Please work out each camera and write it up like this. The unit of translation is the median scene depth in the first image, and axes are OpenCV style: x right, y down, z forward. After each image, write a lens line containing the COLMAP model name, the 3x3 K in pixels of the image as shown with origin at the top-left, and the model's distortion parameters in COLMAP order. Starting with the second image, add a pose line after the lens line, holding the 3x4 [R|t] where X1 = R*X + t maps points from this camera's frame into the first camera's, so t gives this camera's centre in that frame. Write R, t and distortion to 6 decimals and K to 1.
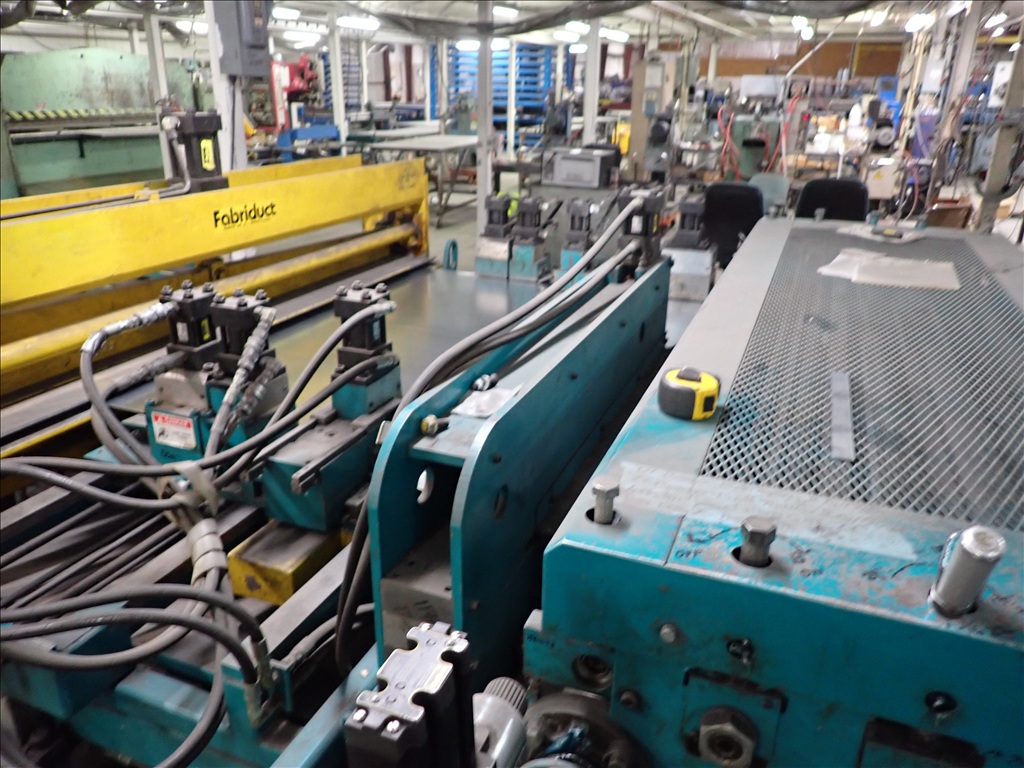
lens RADIAL K [[762.6, 0, 506.3], [0, 762.6, 384.2], [0, 0, 1]] dist [0.012572, -0.003355]
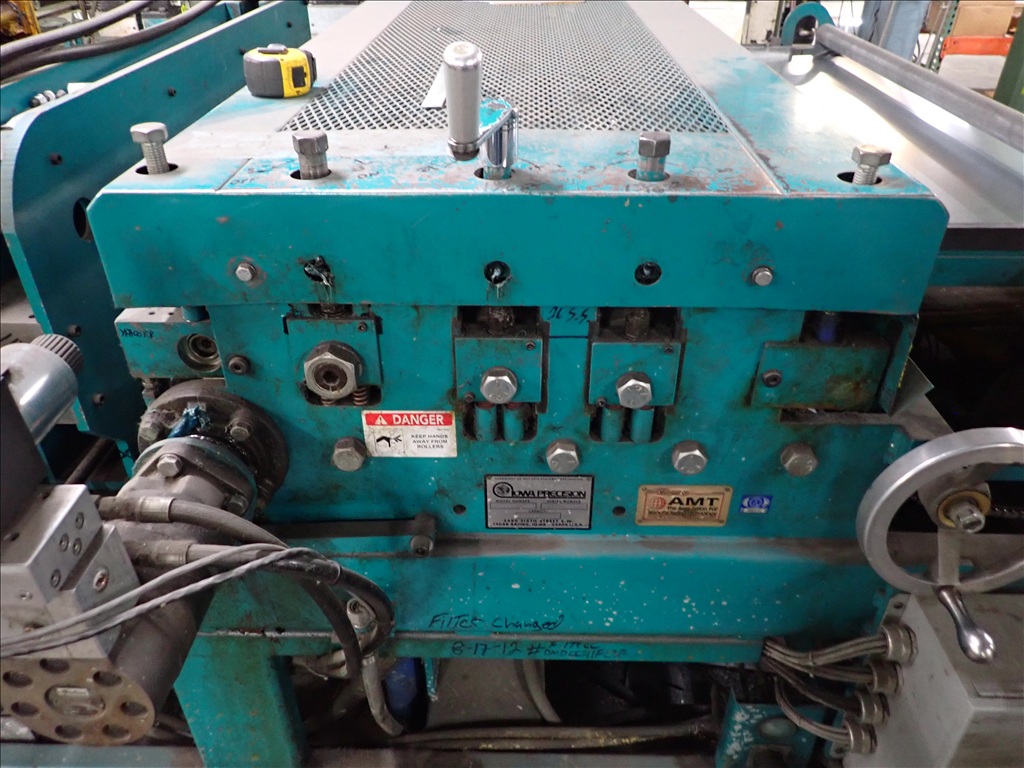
lens RADIAL K [[762.6, 0, 508.2], [0, 762.6, 383.9], [0, 0, 1]] dist [0.012572, -0.003355]
pose [[0.932898, -0.206081, 0.295352, 0.042169], [0.141086, 0.963676, 0.226766, 0.058787], [-0.331356, -0.169880, 0.928086, -0.004273]]
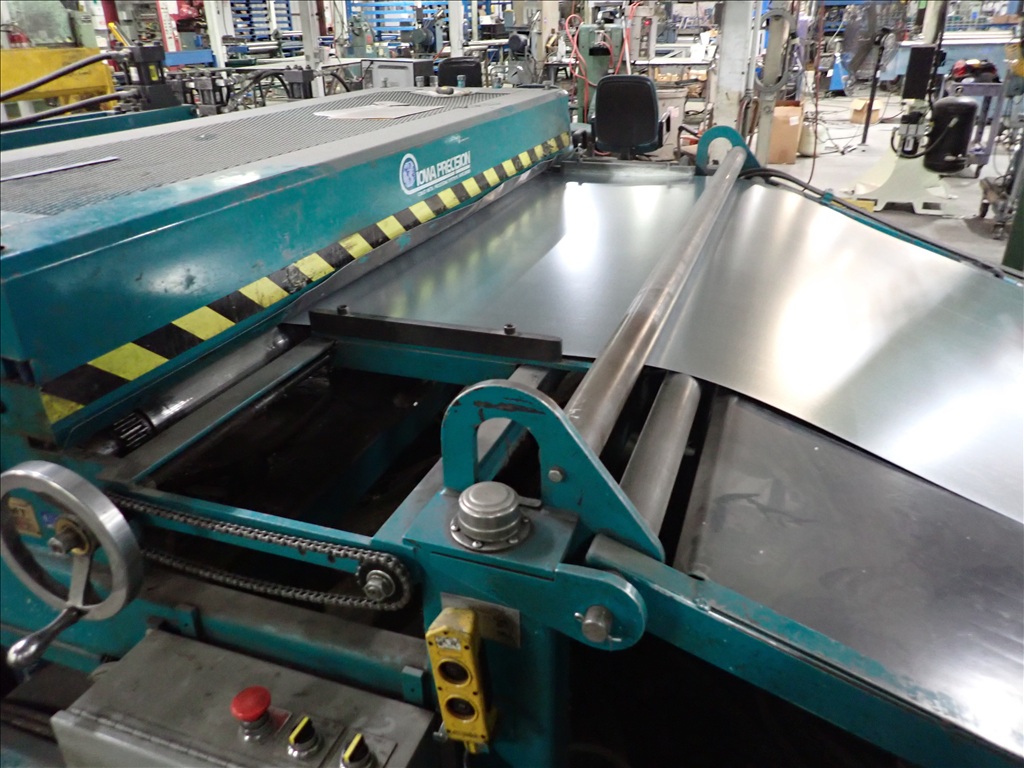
lens RADIAL K [[762.6, 0, 507.9], [0, 762.6, 378.7], [0, 0, 1]] dist [0.012572, -0.003355]
pose [[0.998830, -0.042782, 0.022562, 0.342637], [0.041114, 0.996712, 0.069826, 0.093459], [-0.025475, -0.068816, 0.997304, -0.092148]]
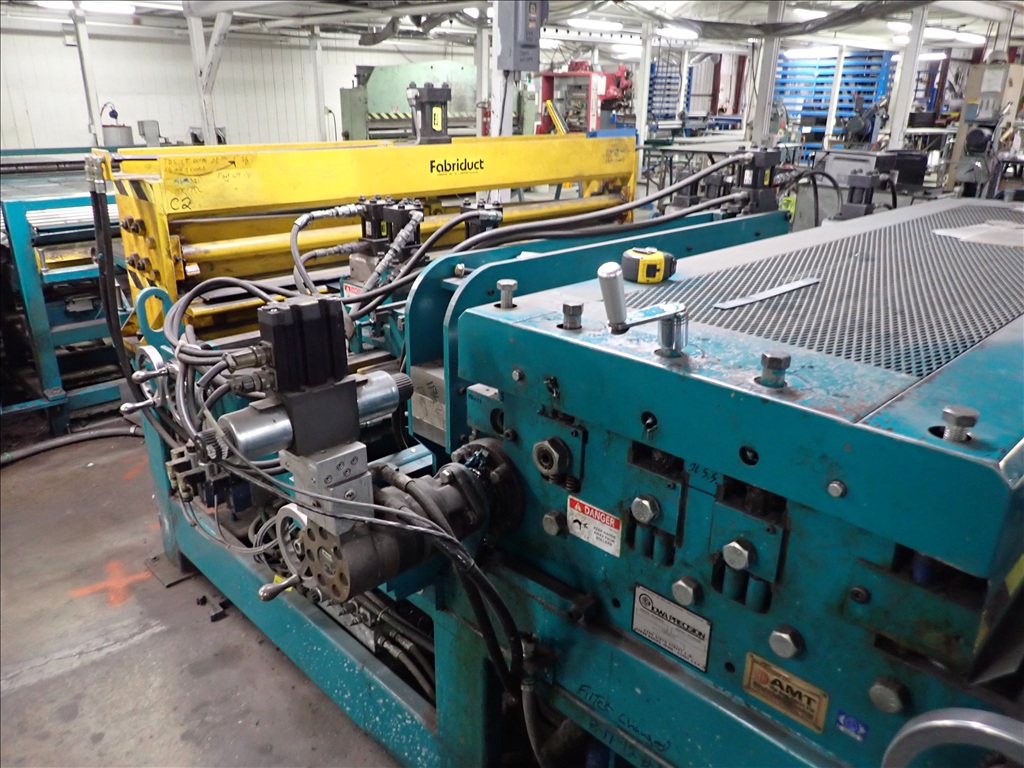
lens RADIAL K [[762.6, 0, 507.6], [0, 762.6, 383.1], [0, 0, 1]] dist [0.012572, -0.003355]
pose [[0.918168, 0.139636, -0.370769, 0.153872], [-0.146437, 0.989170, 0.009899, 0.066707], [0.368136, 0.045205, 0.928672, -0.084462]]
